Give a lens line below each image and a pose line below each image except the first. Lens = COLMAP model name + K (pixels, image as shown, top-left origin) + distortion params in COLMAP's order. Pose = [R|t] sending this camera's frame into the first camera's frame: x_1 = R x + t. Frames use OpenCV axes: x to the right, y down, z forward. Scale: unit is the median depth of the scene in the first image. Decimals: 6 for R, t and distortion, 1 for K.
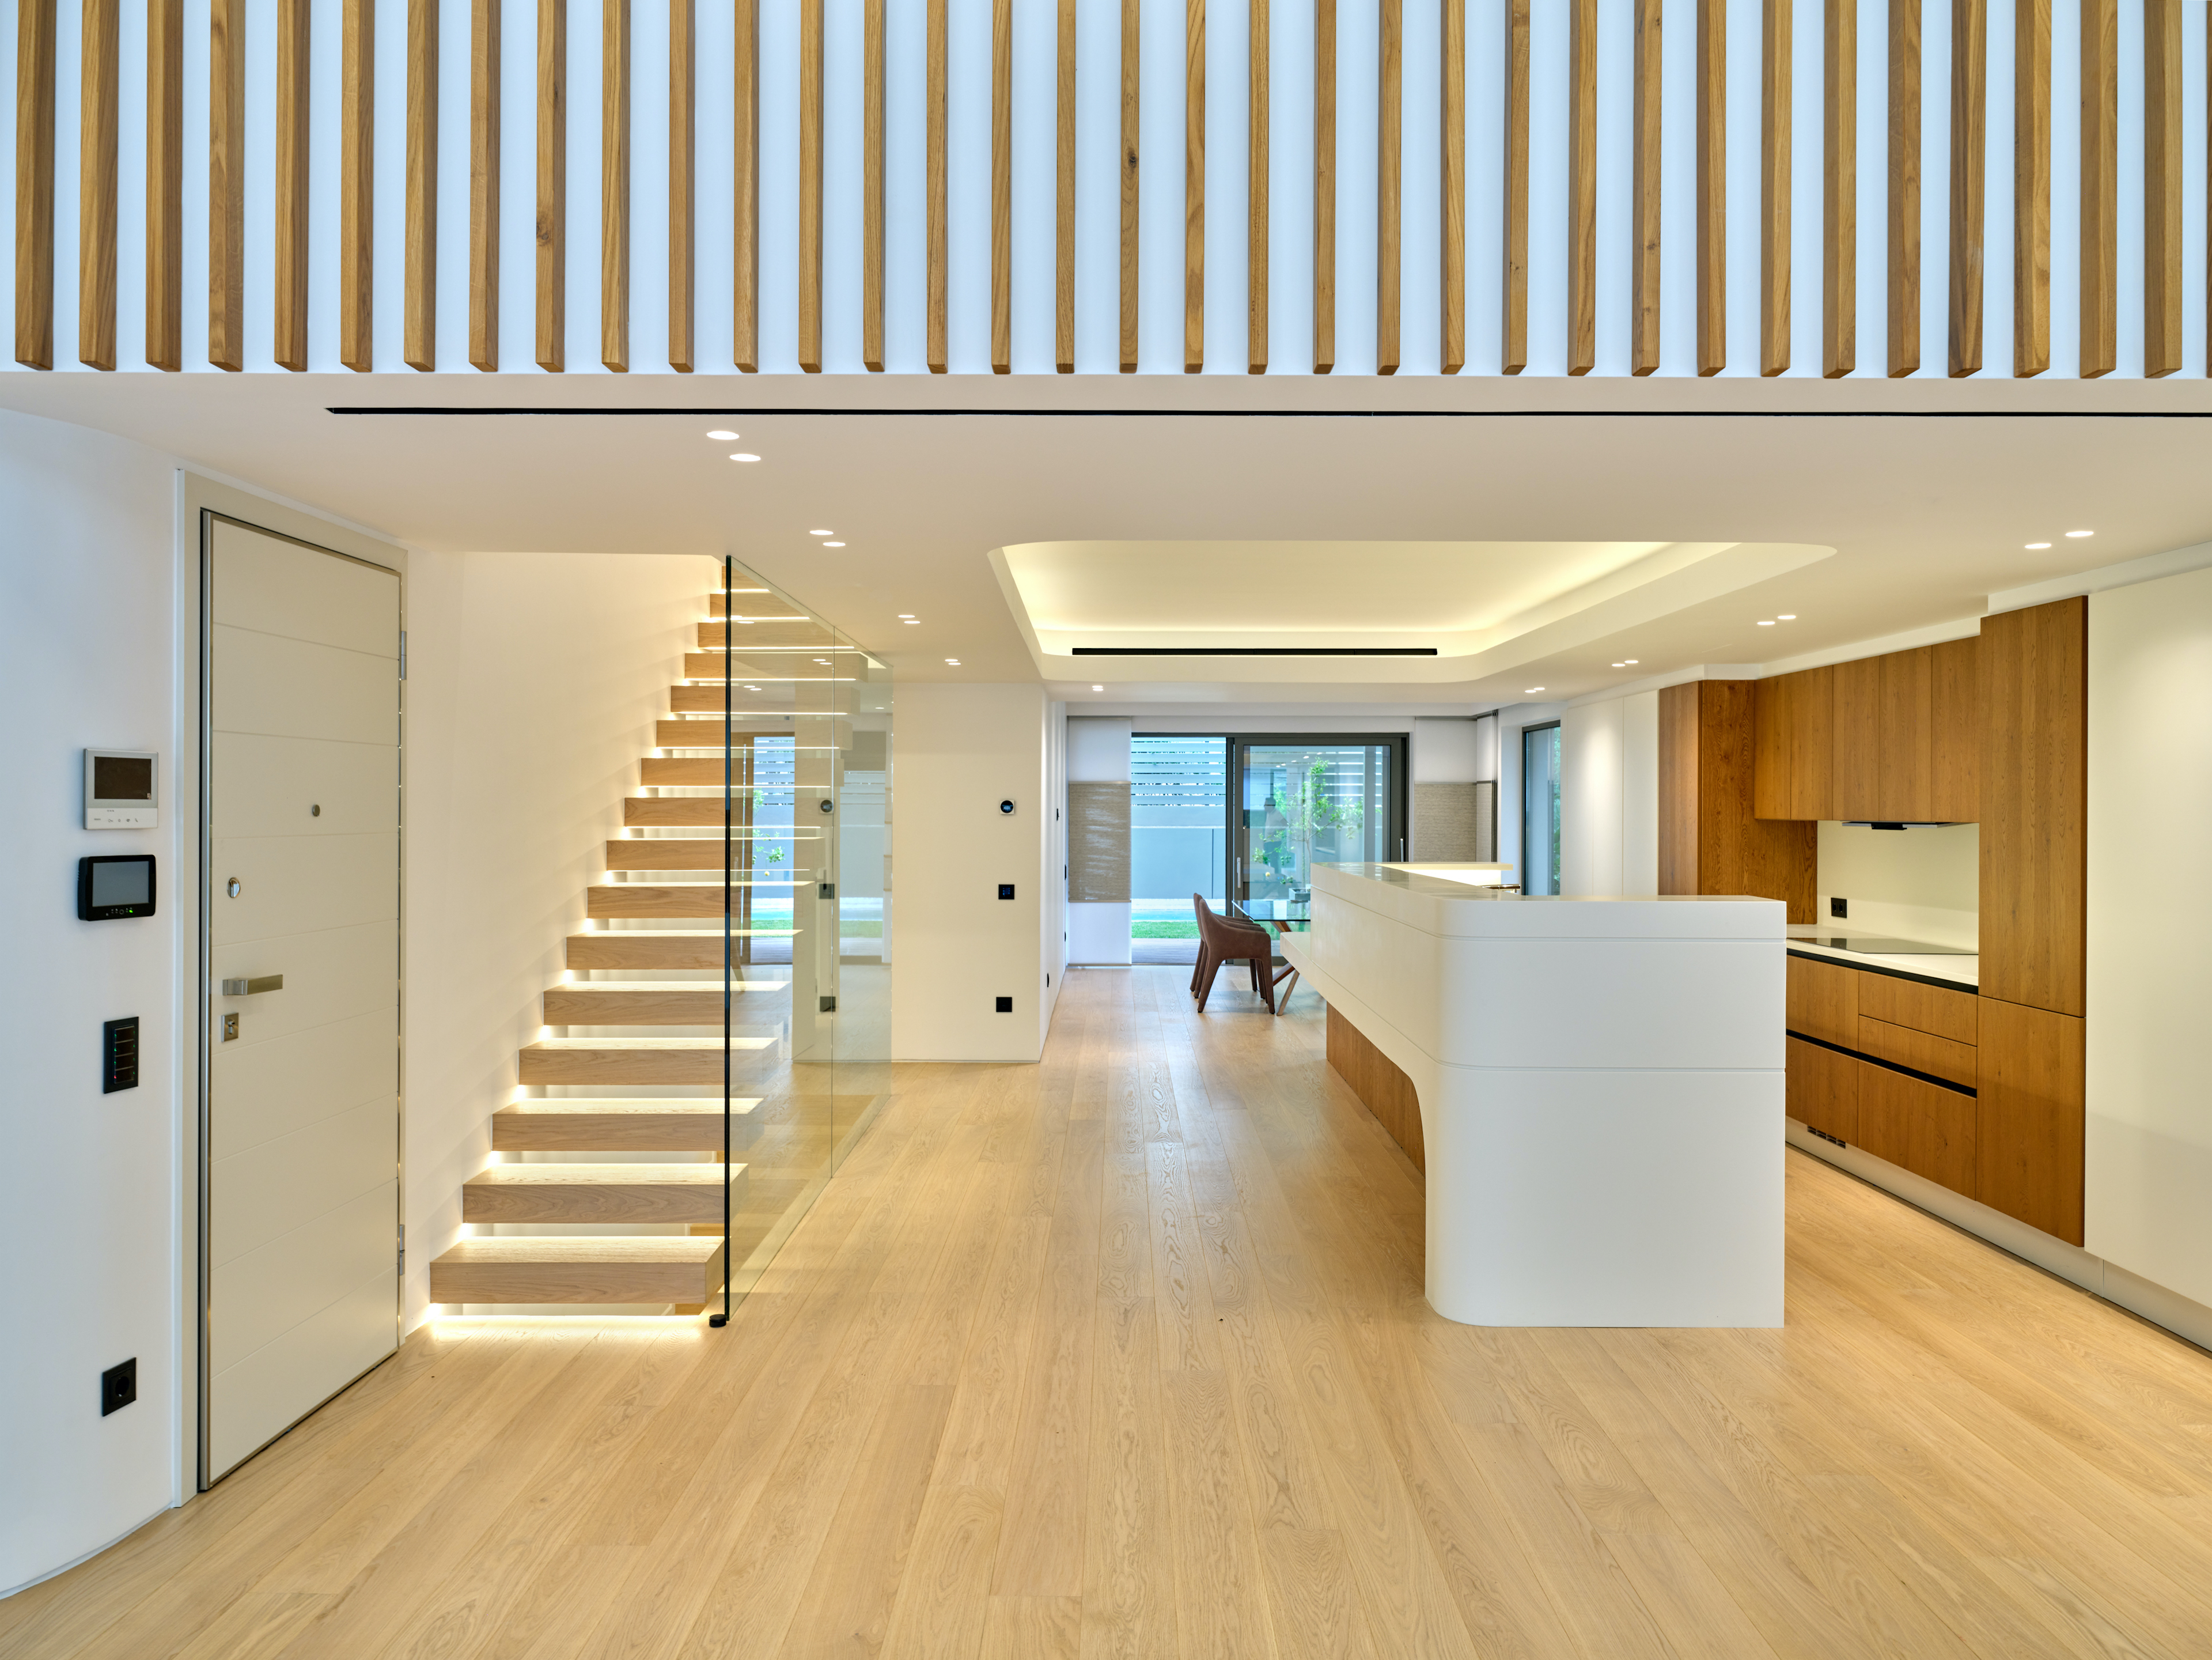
lens RADIAL K [[1640.5, 0, 1103.7], [0, 1640.5, 807.3], [0, 0, 1]] dist [0.007149, -0.003946]
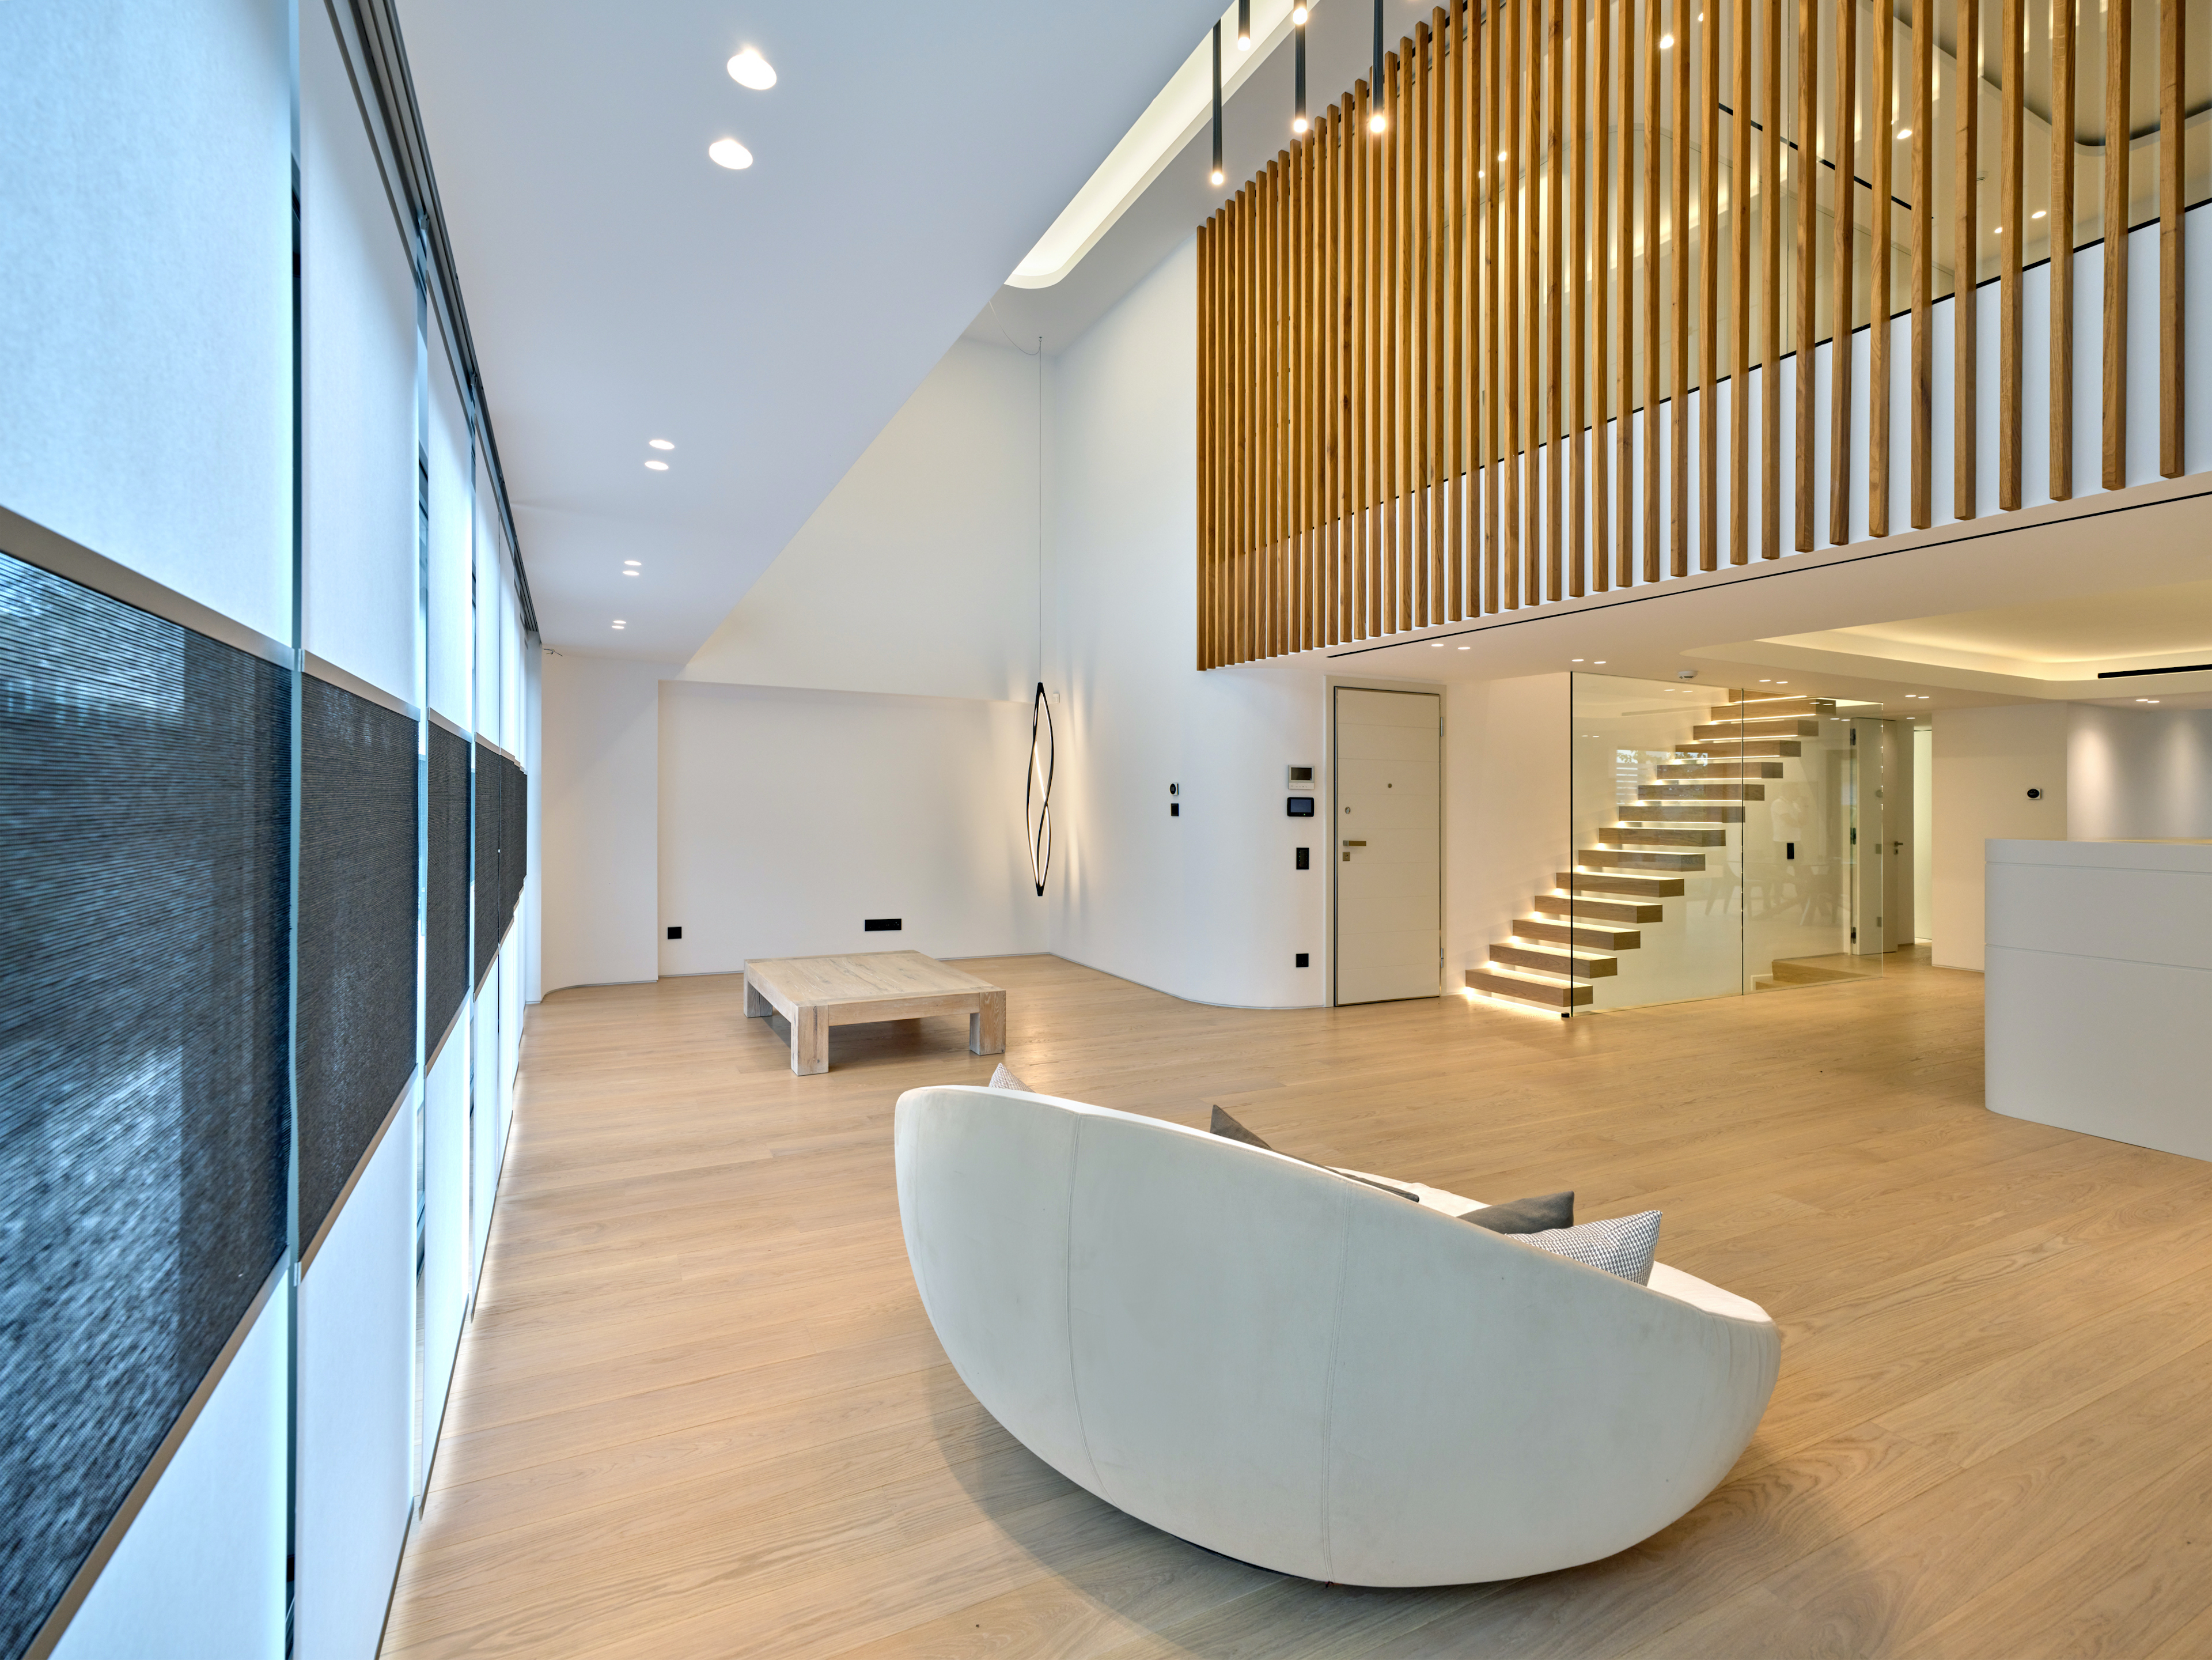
lens RADIAL K [[1017.1, 0, 1105.3], [0, 1017.1, 813.0], [0, 0, 1]] dist [0.002546, 0.000551]
pose [[0.472506, 0.014592, -0.881206, 0.954691], [-0.008666, 0.999892, 0.011911, 0.037760], [0.881285, 0.002009, 0.472582, -0.287645]]
